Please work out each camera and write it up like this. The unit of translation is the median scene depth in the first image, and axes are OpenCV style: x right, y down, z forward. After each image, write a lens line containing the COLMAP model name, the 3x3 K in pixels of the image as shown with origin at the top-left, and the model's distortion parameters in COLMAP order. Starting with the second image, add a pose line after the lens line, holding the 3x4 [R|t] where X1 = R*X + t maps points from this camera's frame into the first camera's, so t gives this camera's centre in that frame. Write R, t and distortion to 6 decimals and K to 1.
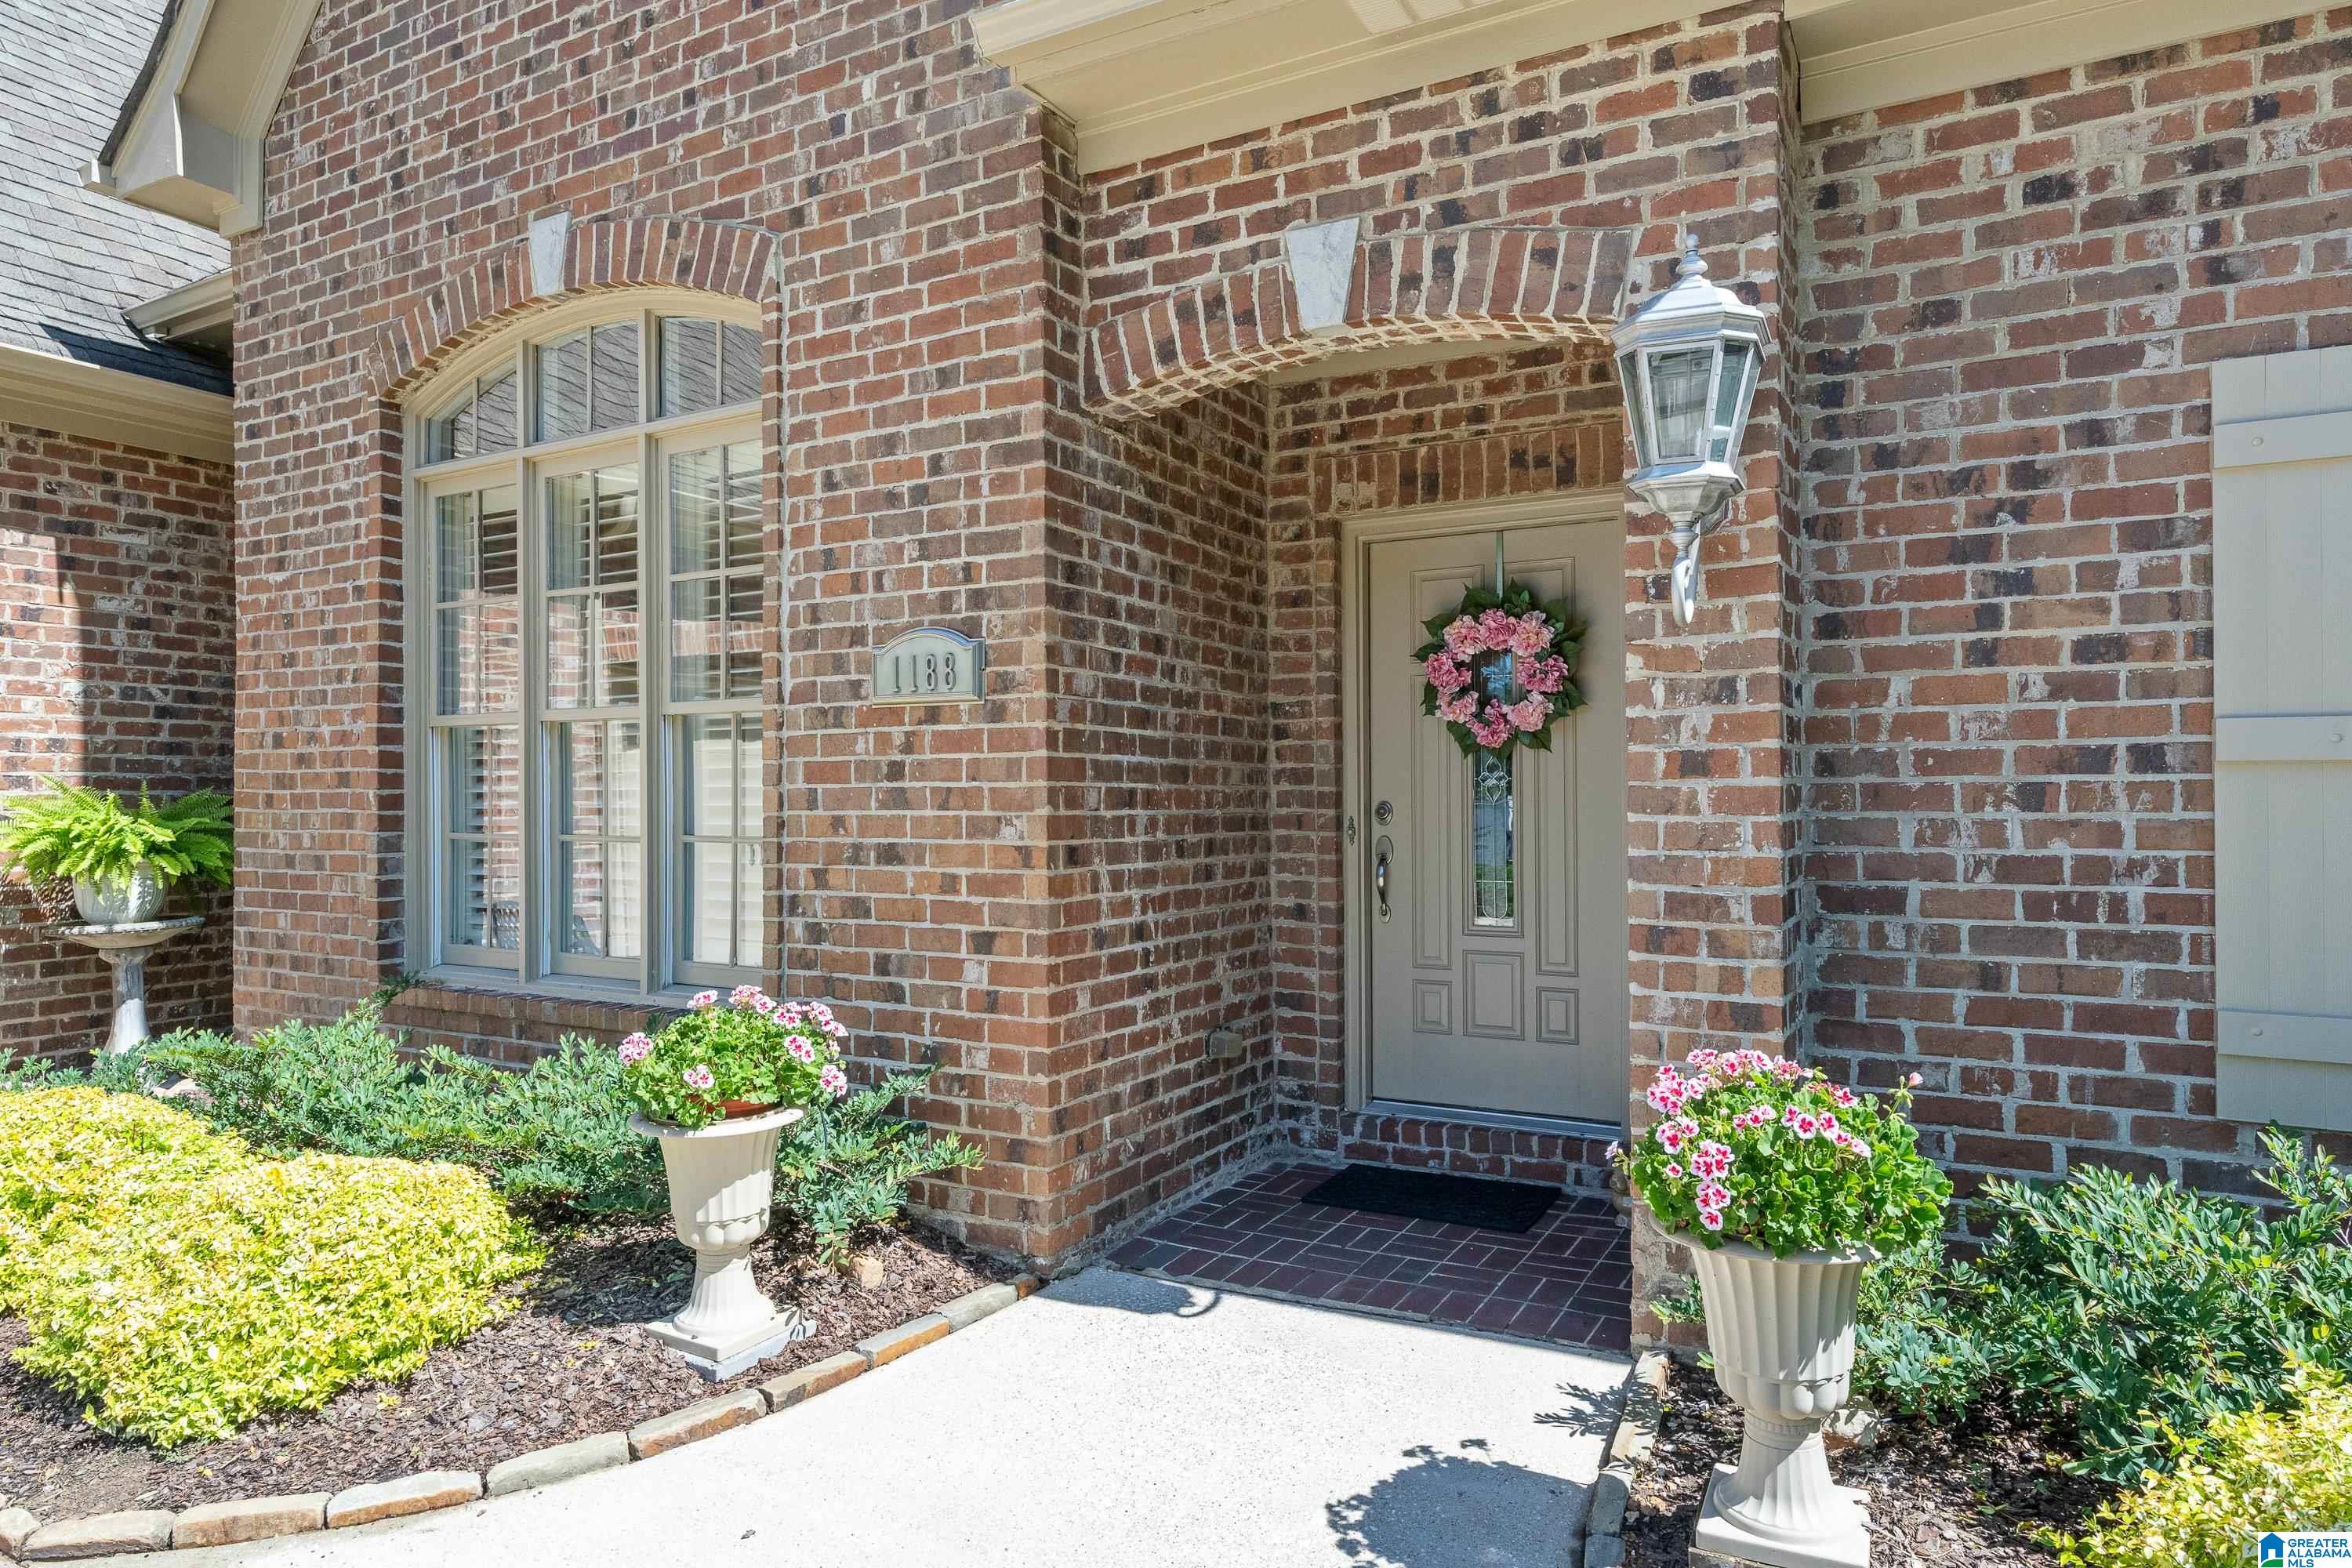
lens RADIAL K [[1342.7, 0, 1174.8], [0, 1342.7, 784.4], [0, 0, 1]] dist [-0.002605, -0.000518]
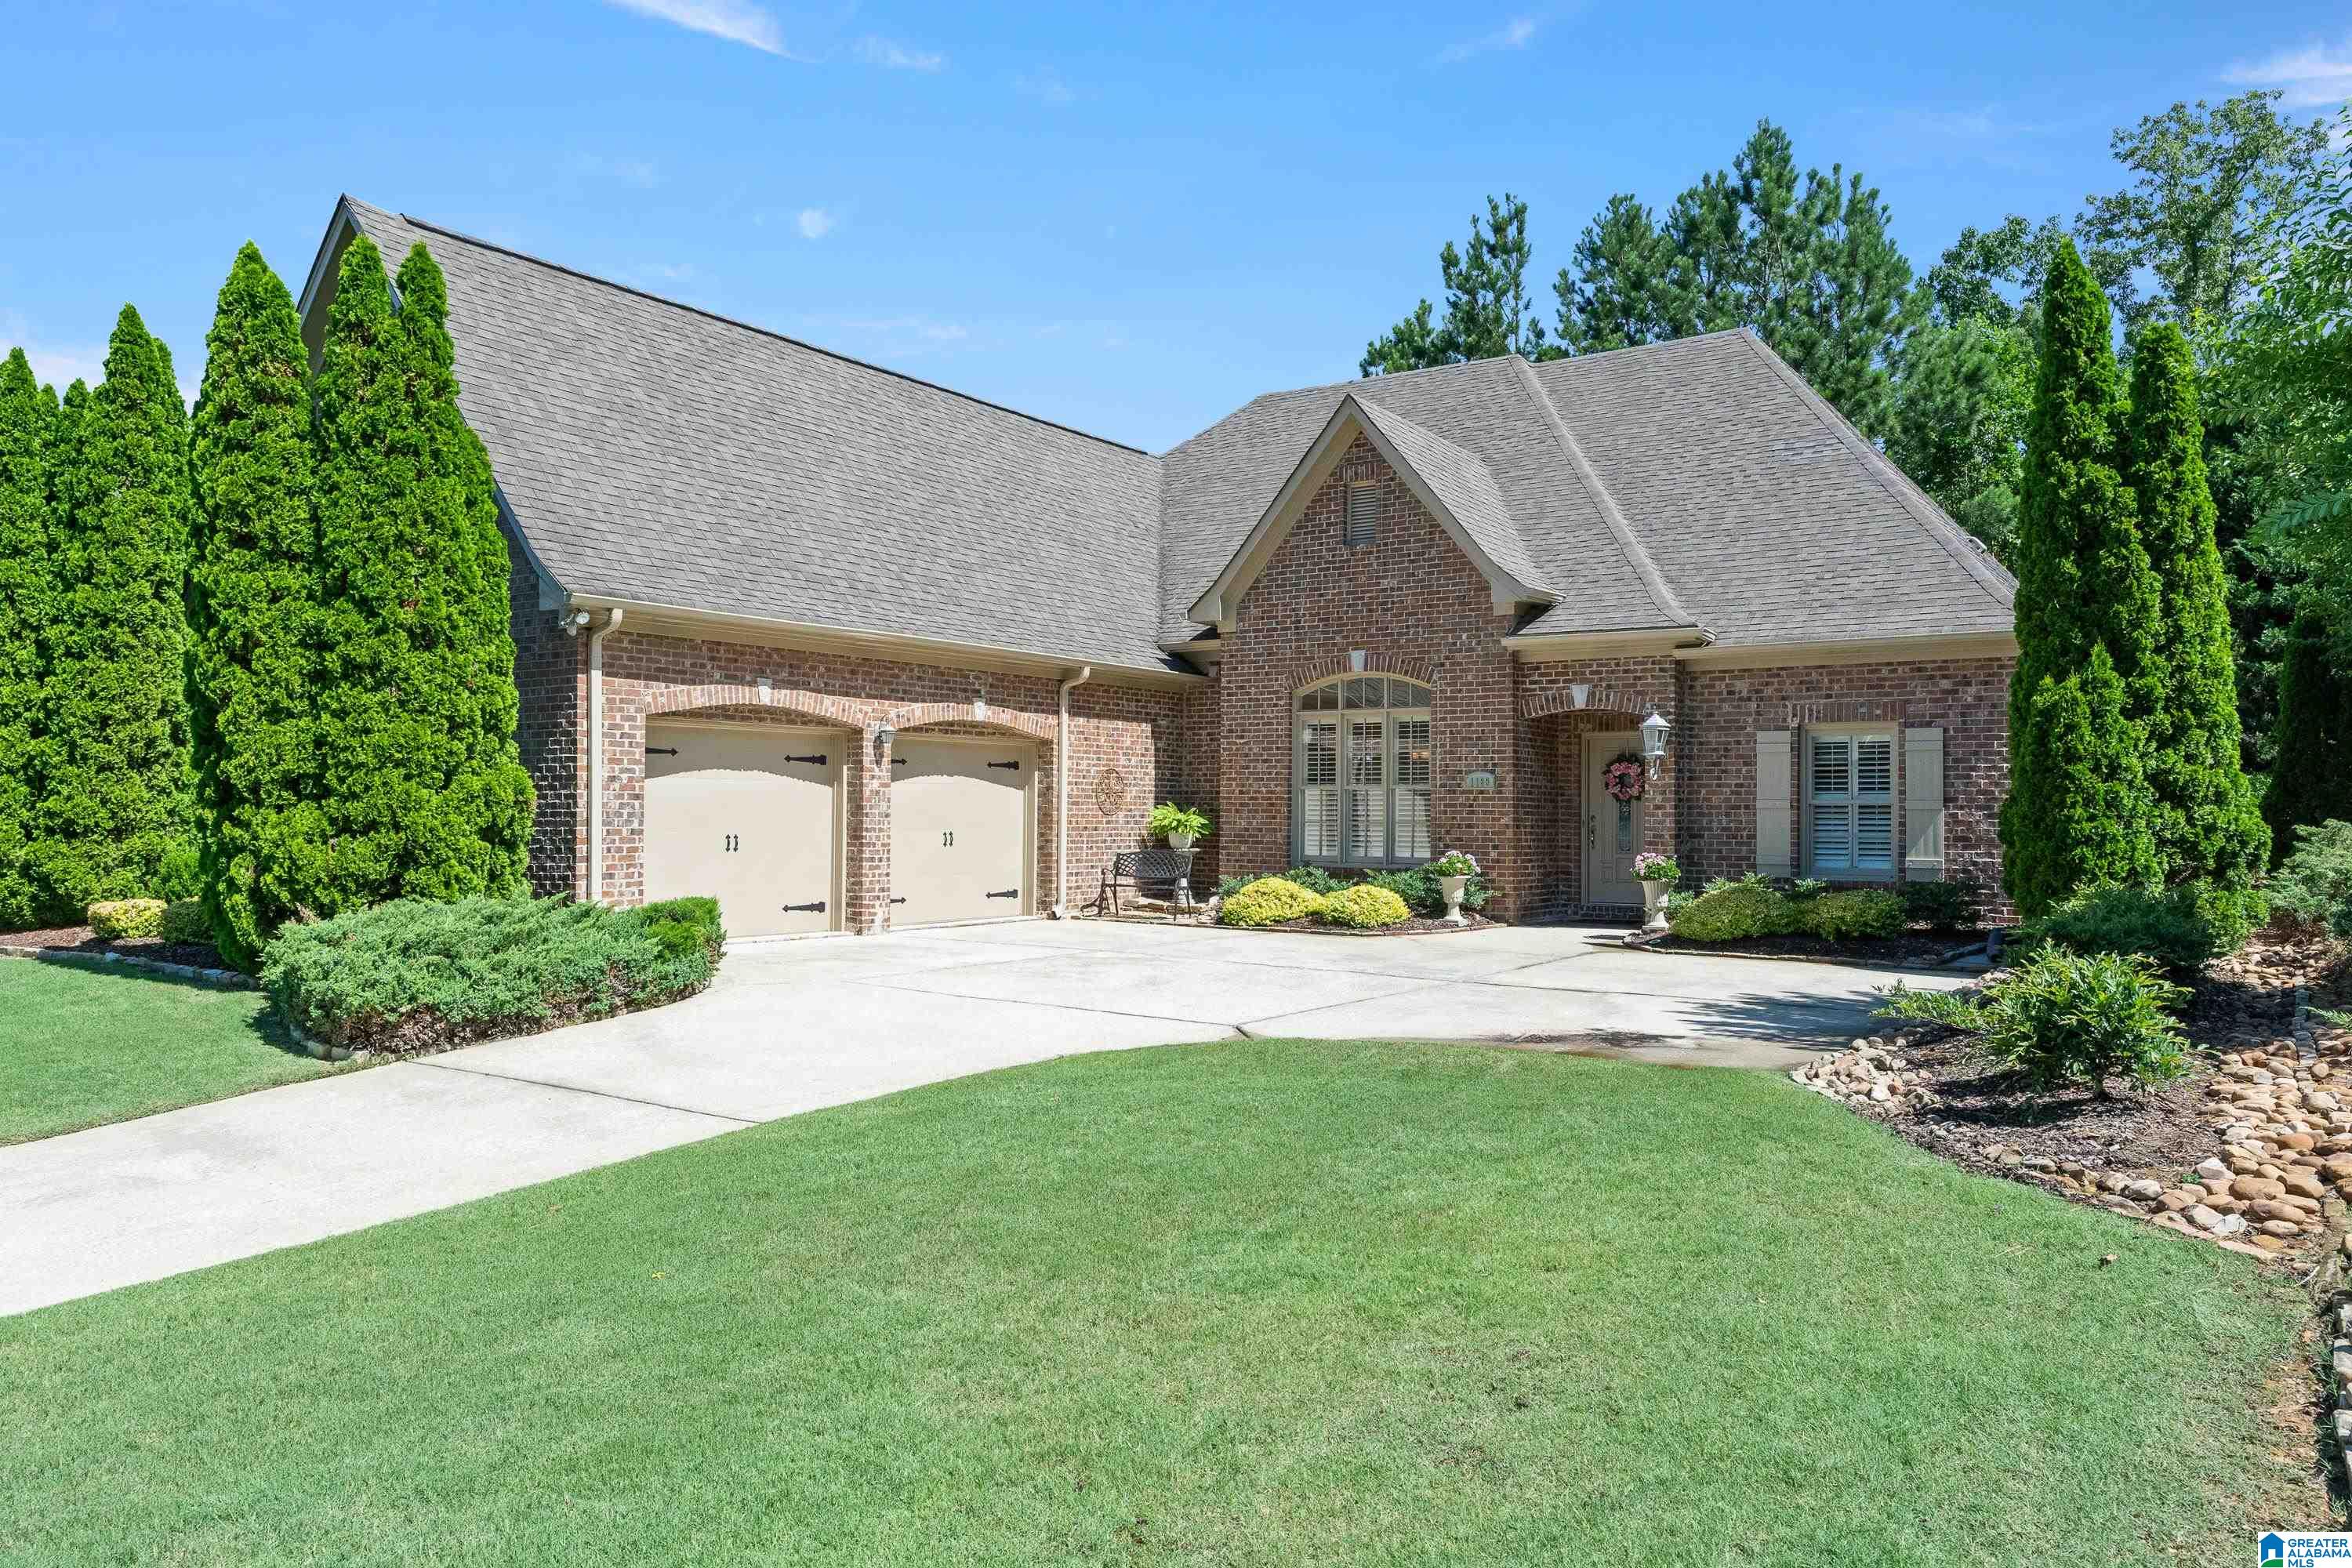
lens RADIAL K [[1563.5, 0, 1169.6], [0, 1563.5, 763.2], [0, 0, 1]] dist [-0.017134, -0.002648]
pose [[0.994542, 0.009445, -0.103904, -0.647779], [-0.012048, 0.999629, -0.024448, -0.011935], [0.103634, 0.025566, 0.994287, -3.939566]]
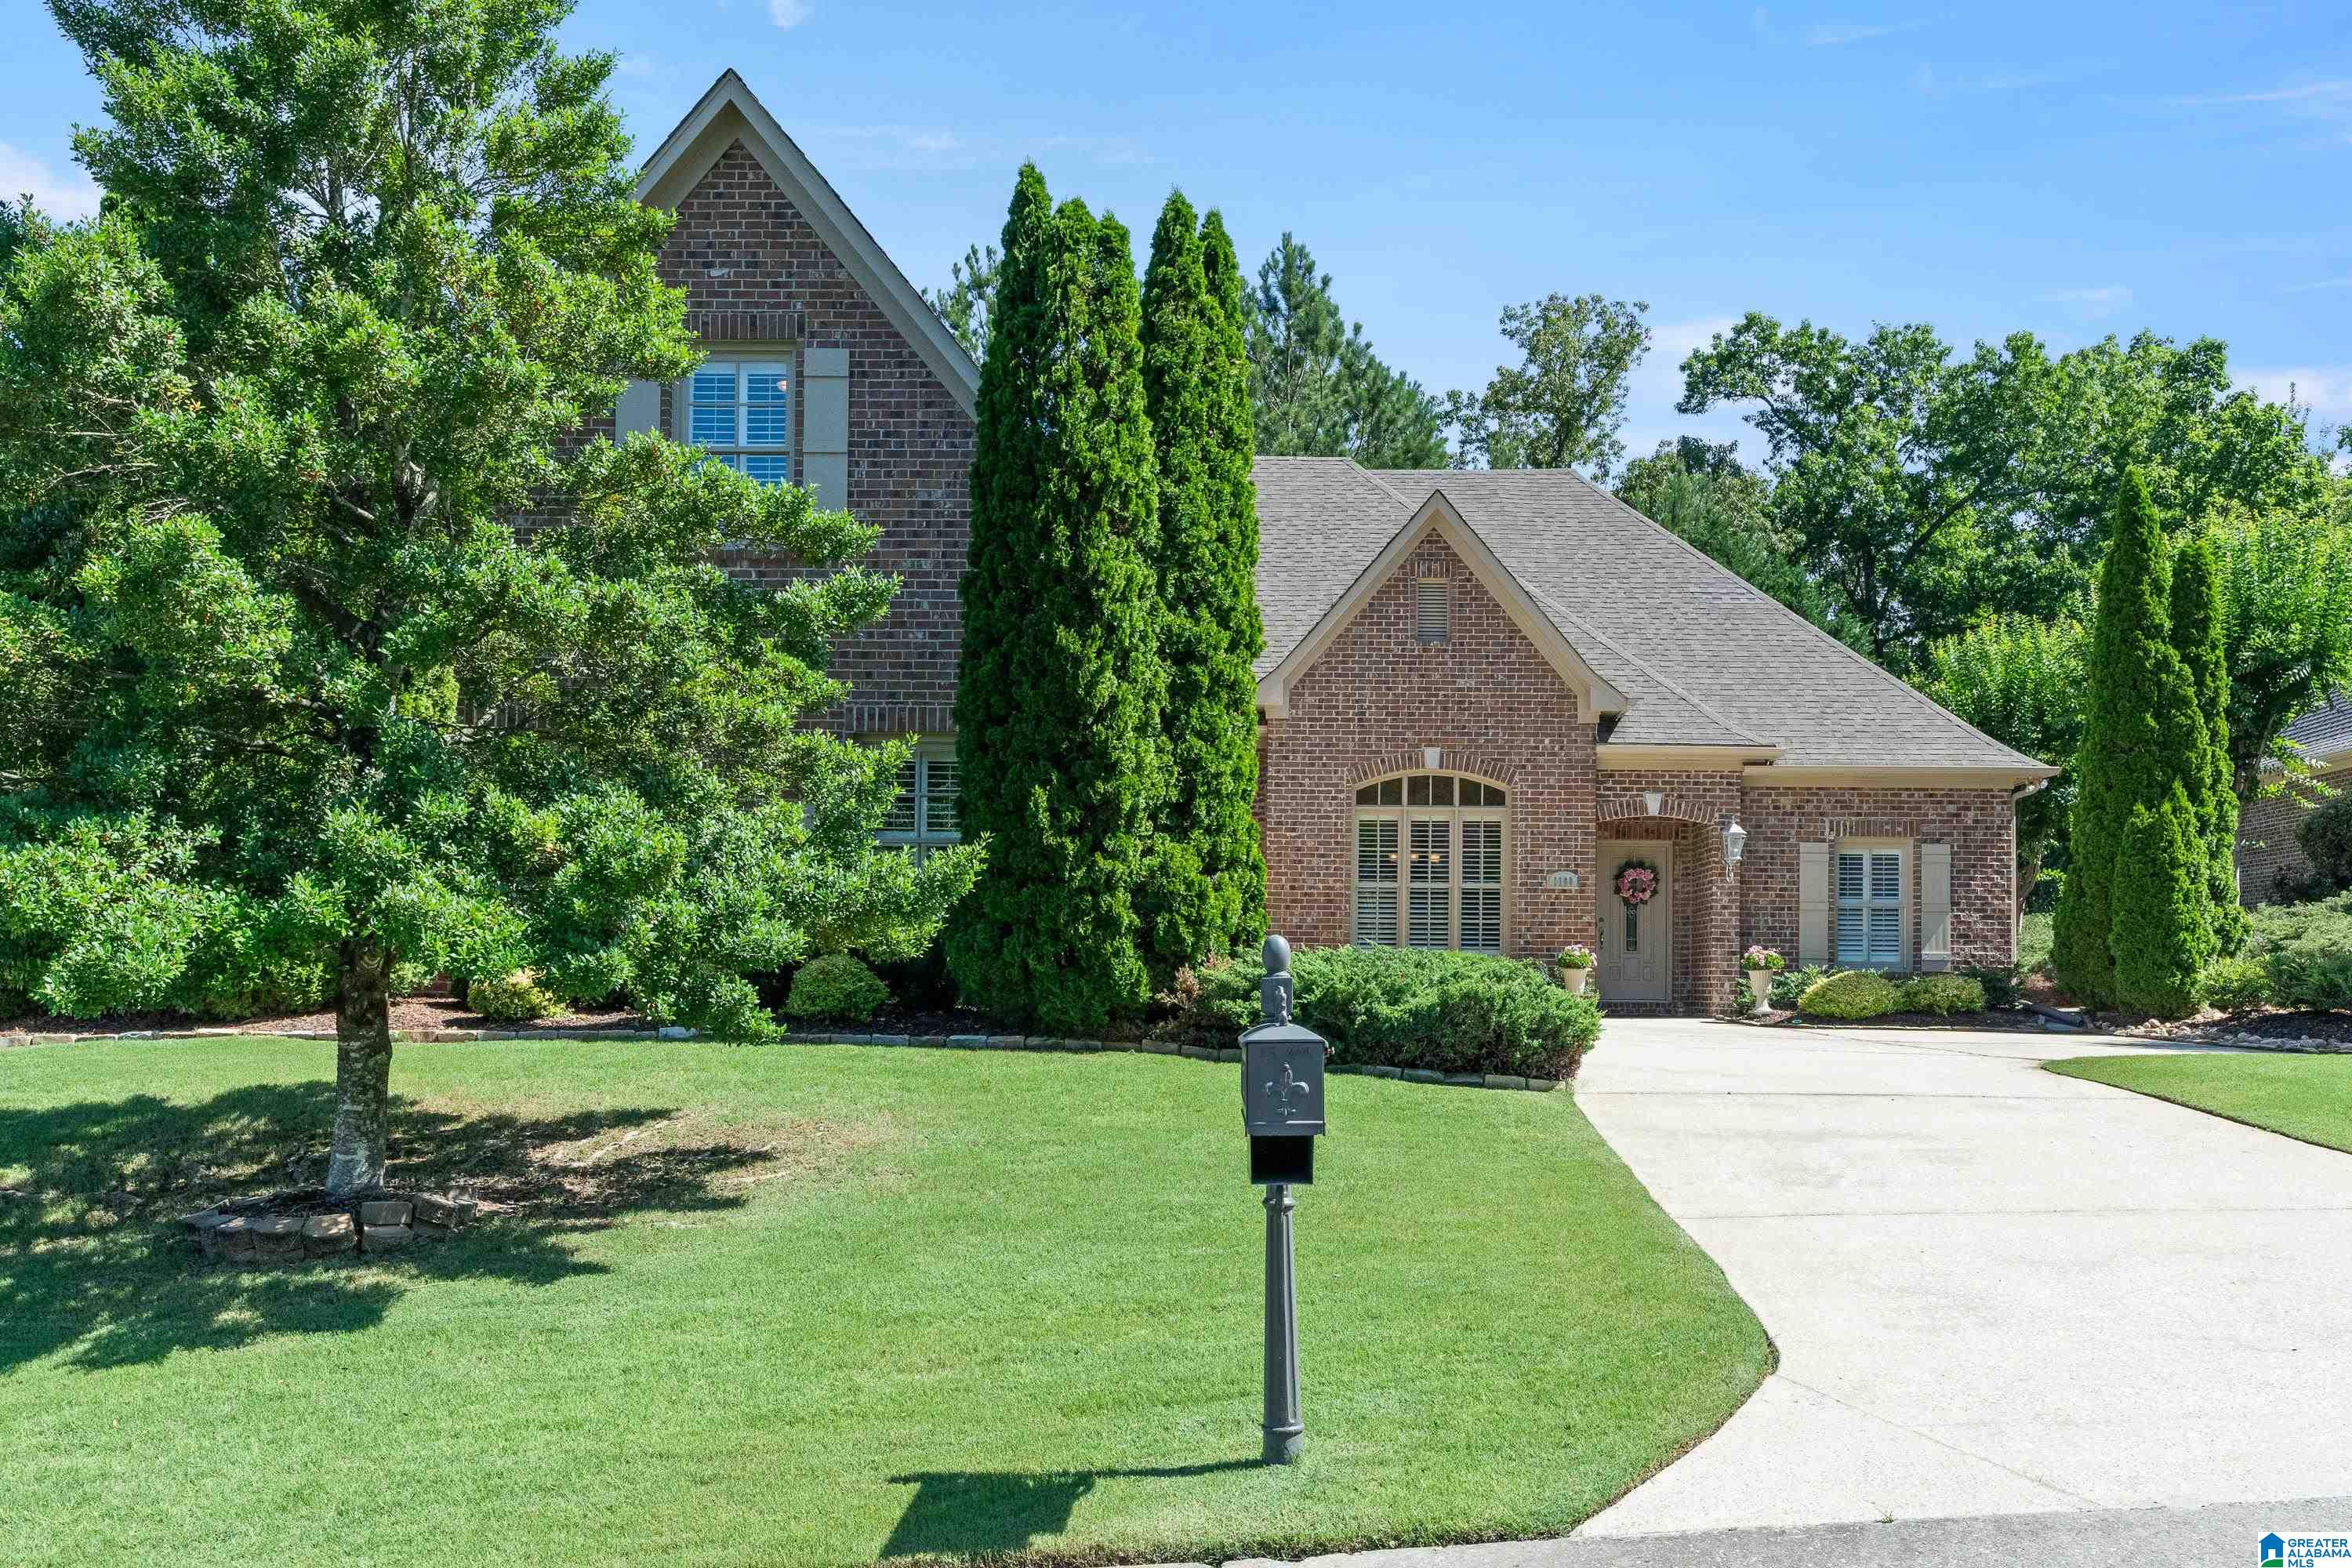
lens RADIAL K [[1958.3, 0, 1177.3], [0, 1958.3, 809.6], [0, 0, 1]] dist [0.020417, 0.008619]
pose [[0.884728, 0.058299, 0.462447, -4.259377], [-0.019584, 0.995920, -0.088085, 0.269230], [-0.465696, 0.068875, 0.882260, -4.032459]]
